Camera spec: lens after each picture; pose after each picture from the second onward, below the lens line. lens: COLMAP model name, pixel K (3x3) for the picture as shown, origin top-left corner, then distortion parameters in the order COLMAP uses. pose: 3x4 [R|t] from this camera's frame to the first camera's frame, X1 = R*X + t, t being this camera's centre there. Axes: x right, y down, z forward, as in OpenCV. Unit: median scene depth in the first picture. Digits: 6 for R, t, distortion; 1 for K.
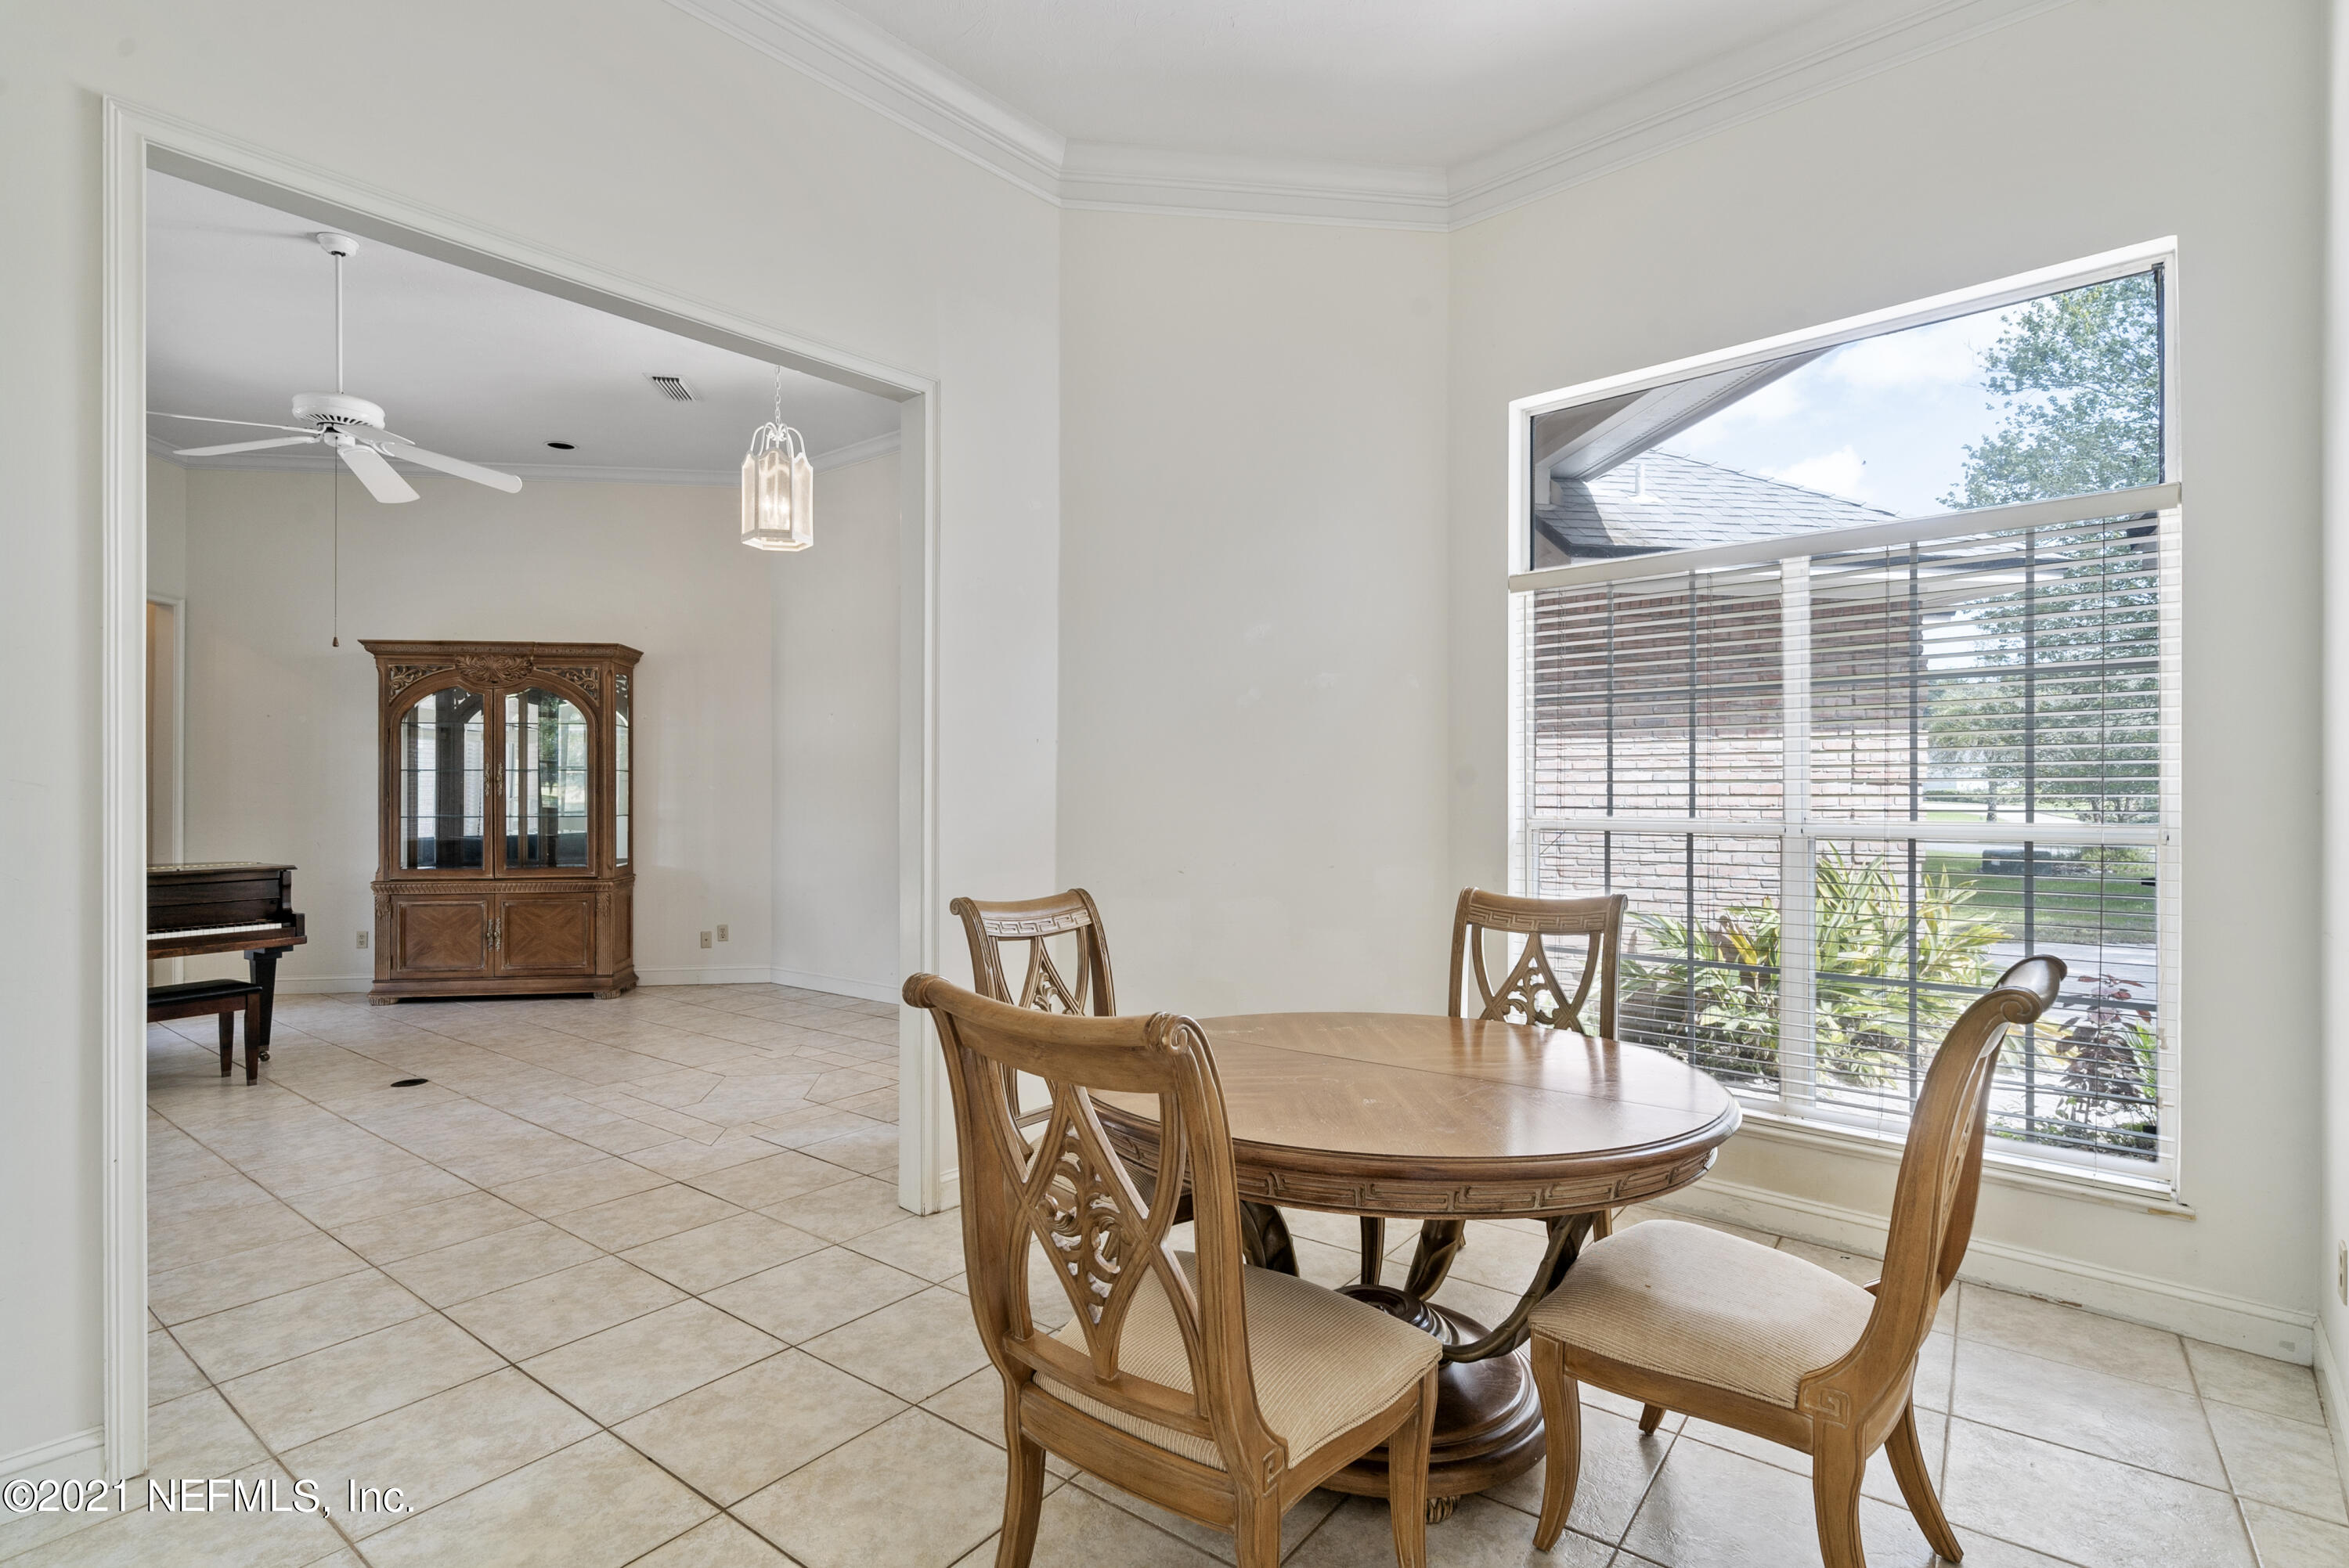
lens RADIAL K [[1143.9, 0, 1168.3], [0, 1143.9, 790.1], [0, 0, 1]] dist [0.001171, 0.001954]
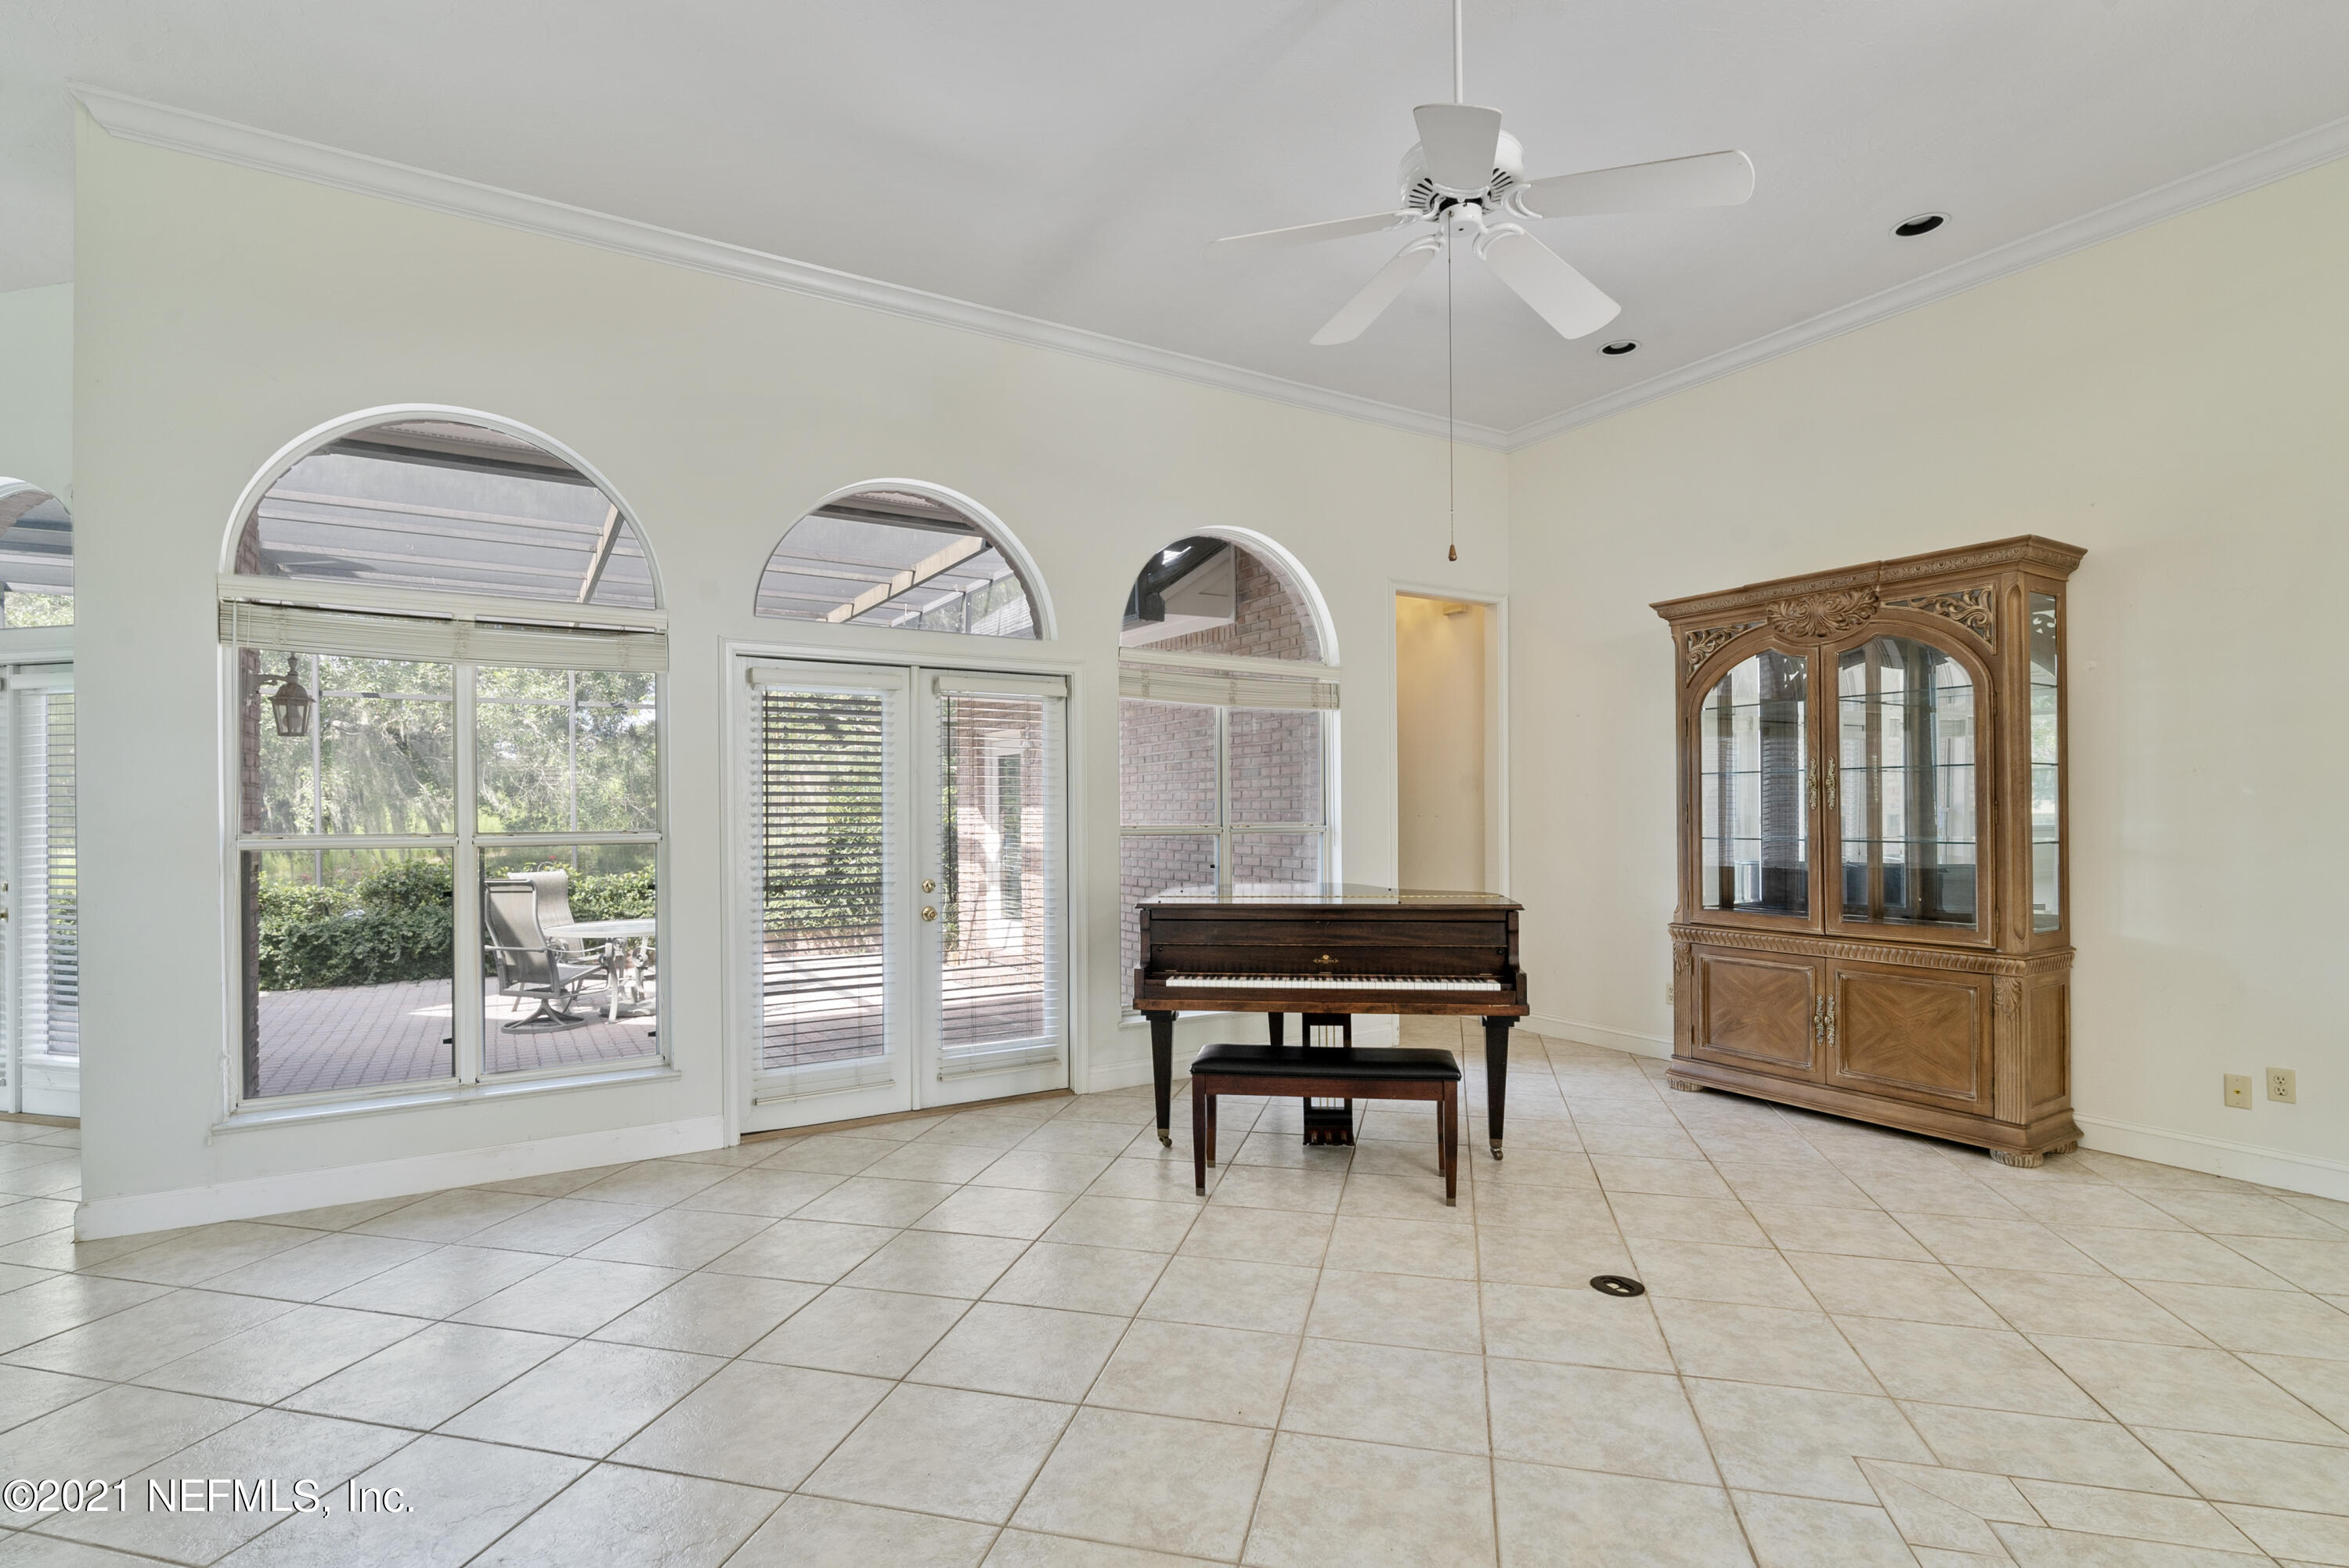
lens RADIAL K [[1143.9, 0, 1166.0], [0, 1143.9, 804.0], [0, 0, 1]] dist [0.001171, 0.001954]
pose [[0.426122, -0.005914, -0.904646, -0.155276], [0.007185, 0.999969, -0.003153, 0.001731], [0.904637, -0.005157, 0.426152, 0.378853]]
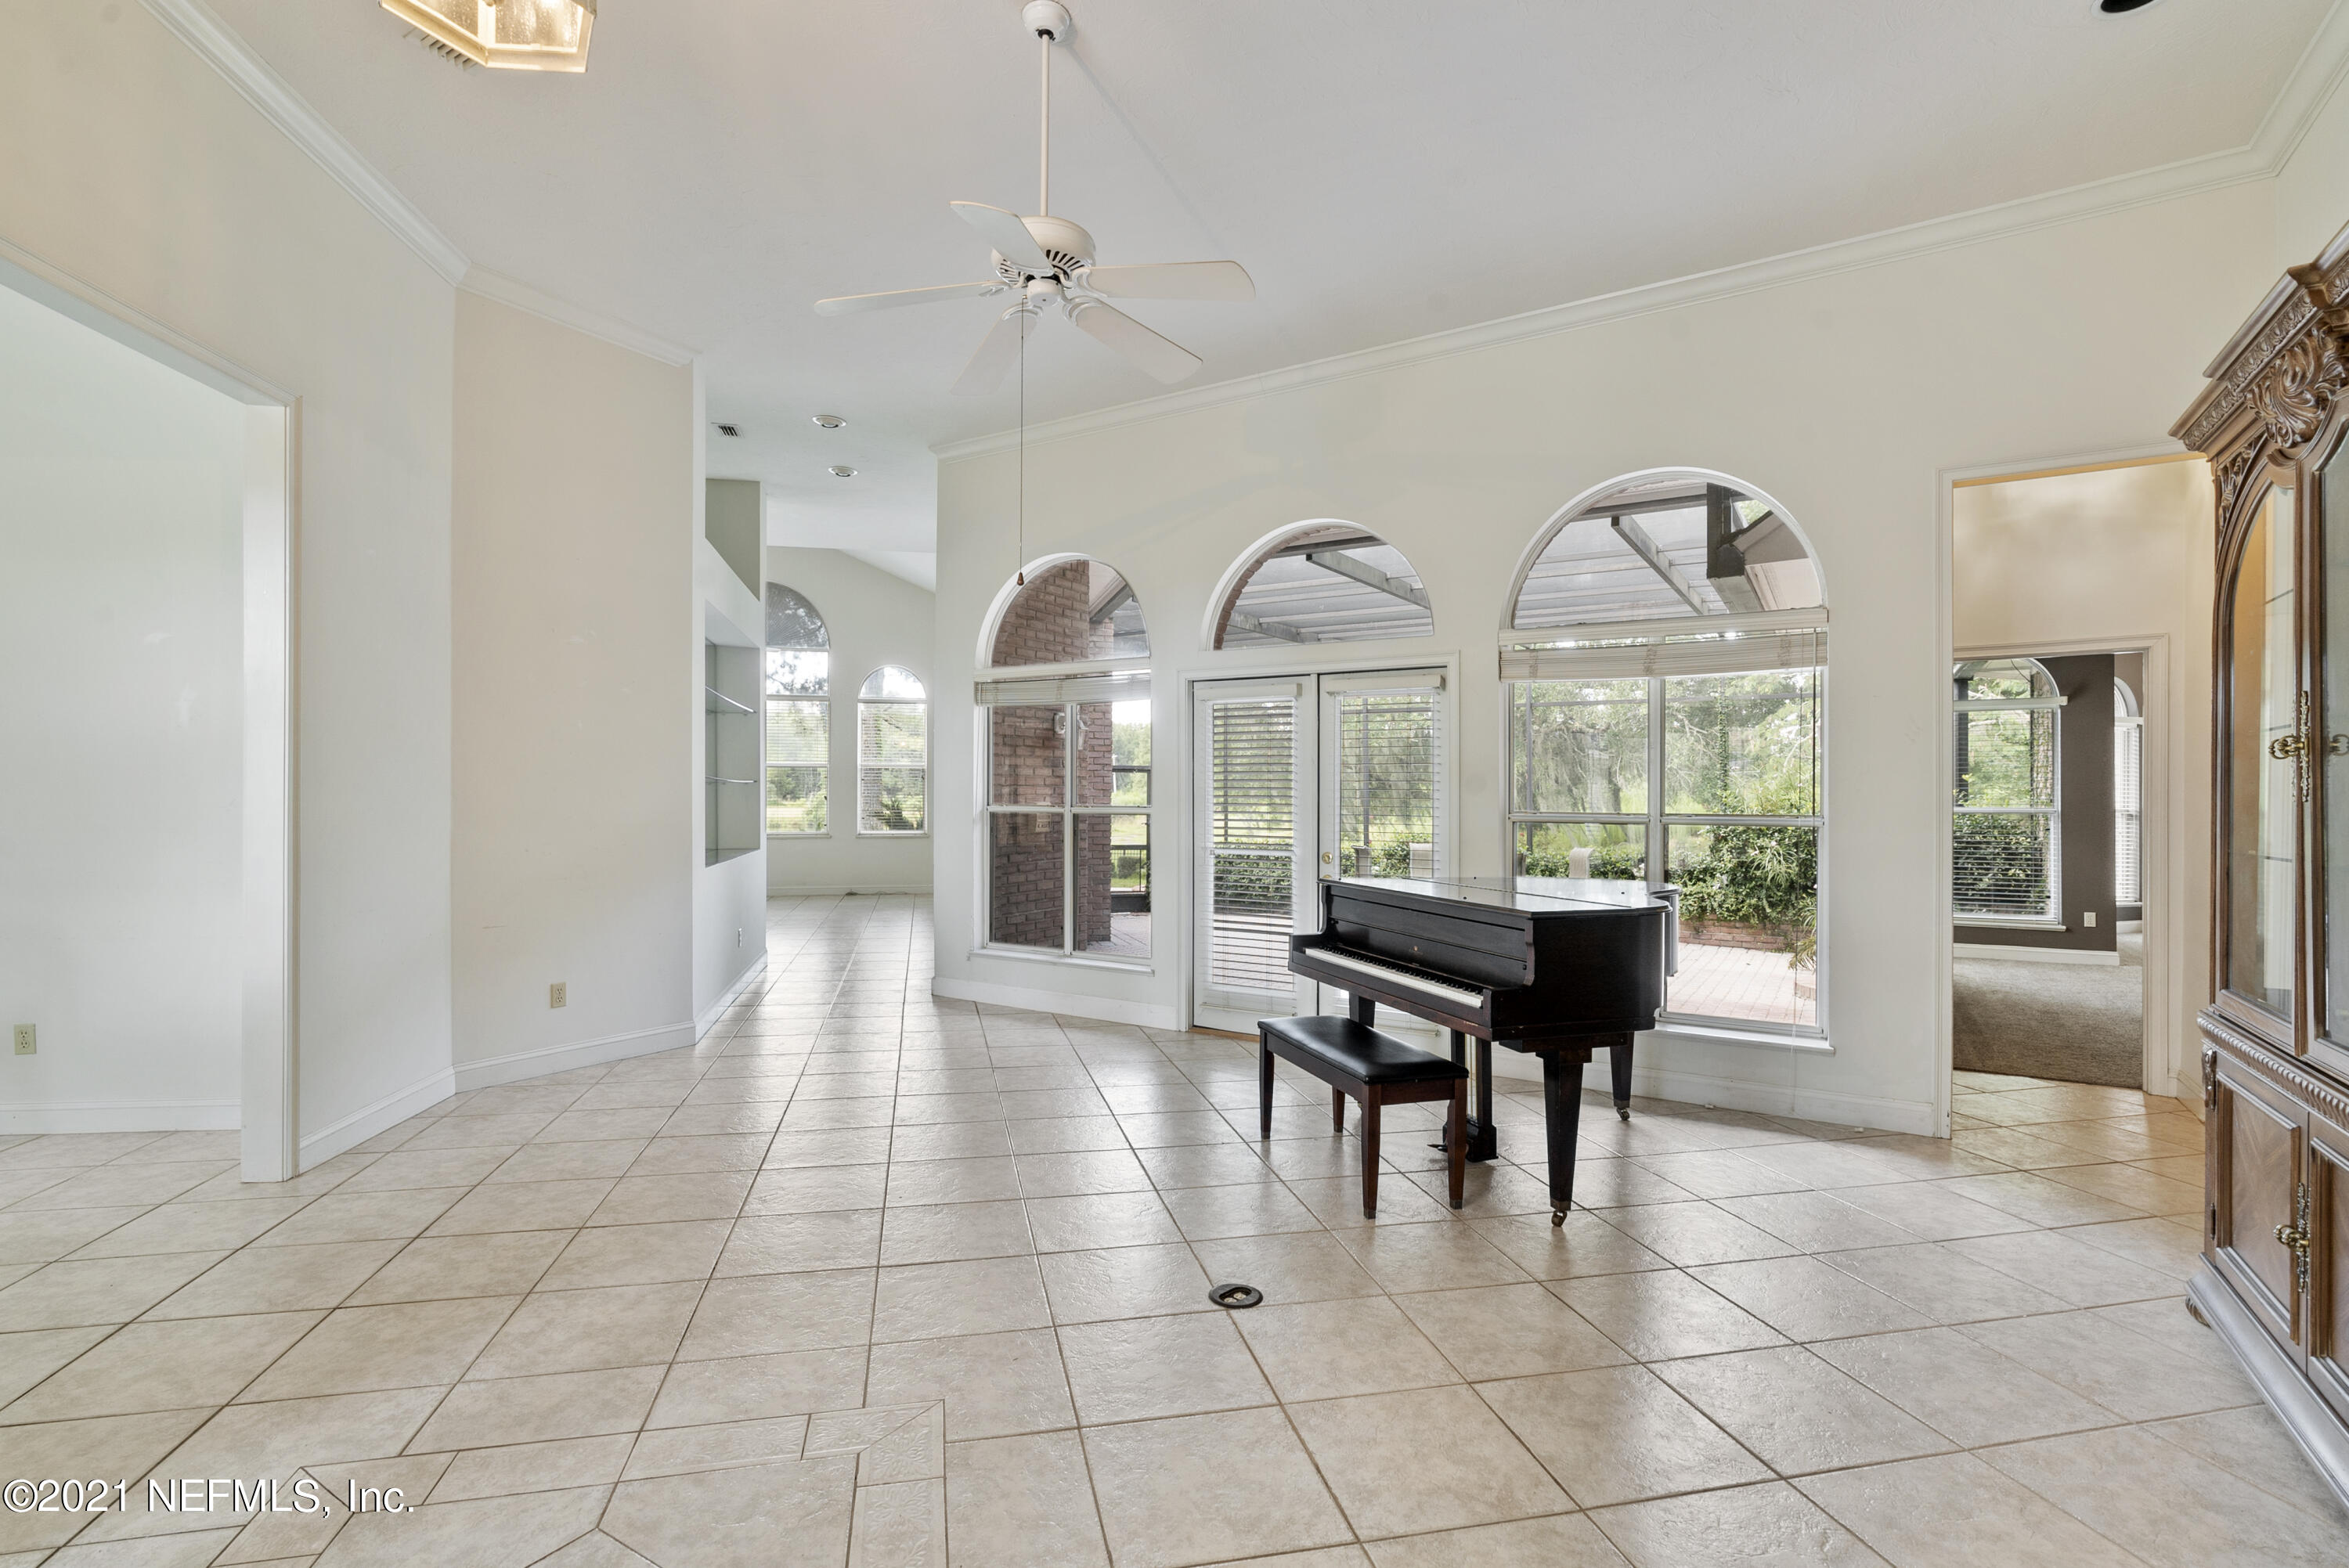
lens RADIAL K [[1085.6, 0, 1170.3], [0, 1085.6, 793.7], [0, 0, 1]] dist [-0.002754, 0.001683]
pose [[-0.637312, -0.006896, -0.770575, -0.168311], [-0.003772, 0.999976, -0.005829, 0.007355], [0.770596, -0.000808, -0.637323, 0.990739]]
